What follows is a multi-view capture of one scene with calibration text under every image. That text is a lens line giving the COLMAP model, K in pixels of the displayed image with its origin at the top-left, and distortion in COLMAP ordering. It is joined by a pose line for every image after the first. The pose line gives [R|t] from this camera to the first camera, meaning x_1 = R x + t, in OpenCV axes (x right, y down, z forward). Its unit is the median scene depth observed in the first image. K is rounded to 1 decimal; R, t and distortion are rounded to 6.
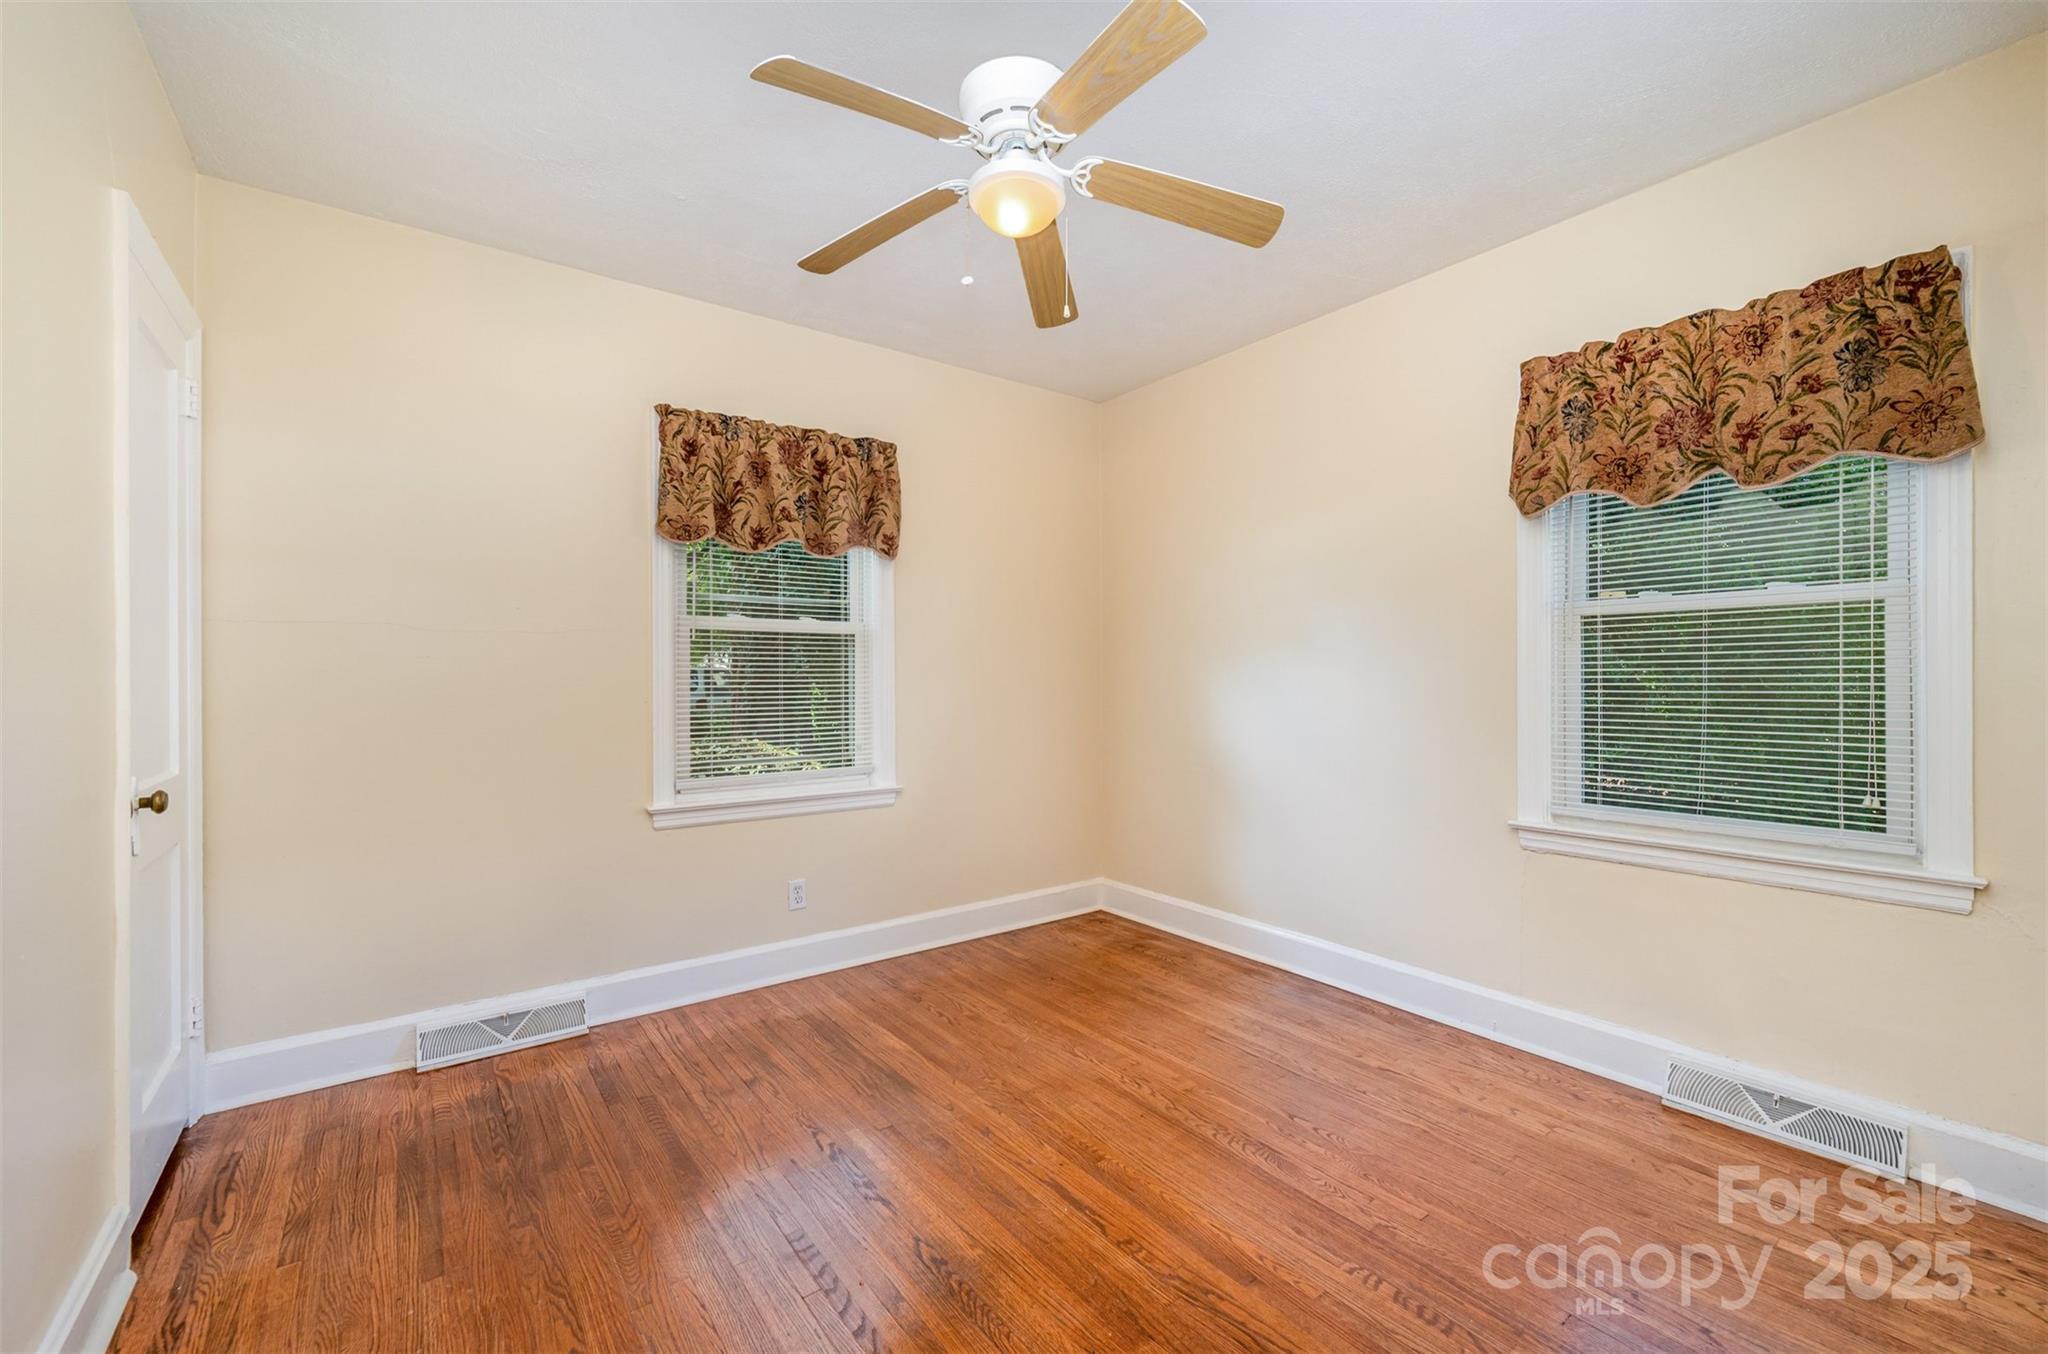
lens RADIAL K [[843.9, 0, 1031.3], [0, 843.9, 673.8], [0, 0, 1]] dist [0.000950, -0.000024]
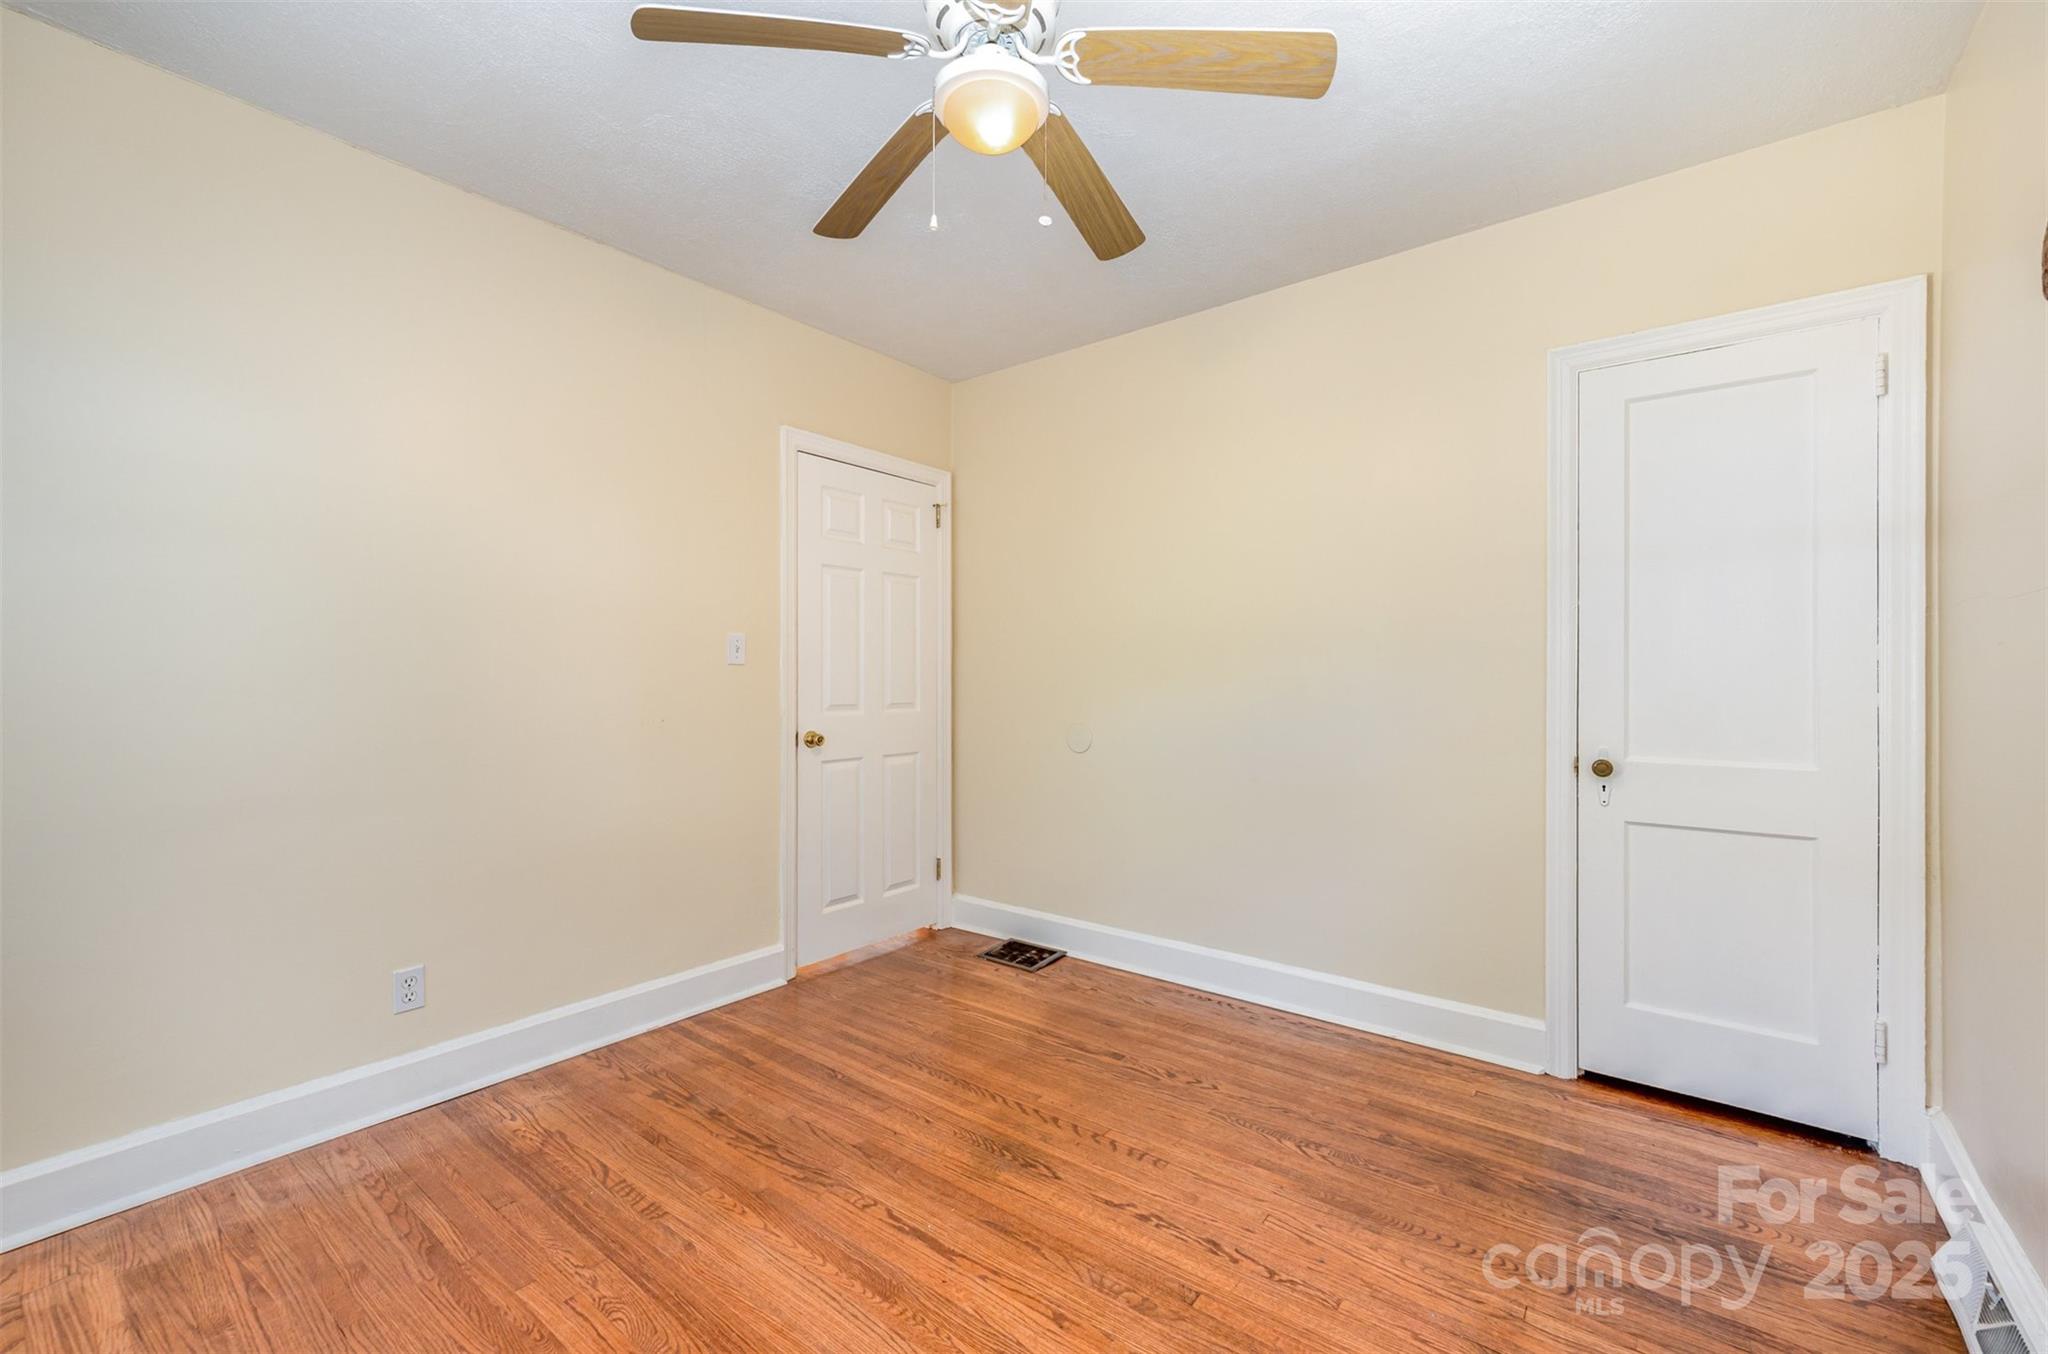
lens RADIAL K [[843.9, 0, 1031.3], [0, 843.9, 673.8], [0, 0, 1]] dist [0.000950, -0.000024]
pose [[-0.965483, 0.004545, -0.260425, 0.187798], [0.005002, 0.999987, -0.001094, 0.000993], [0.260416, -0.002359, -0.965493, 2.081234]]
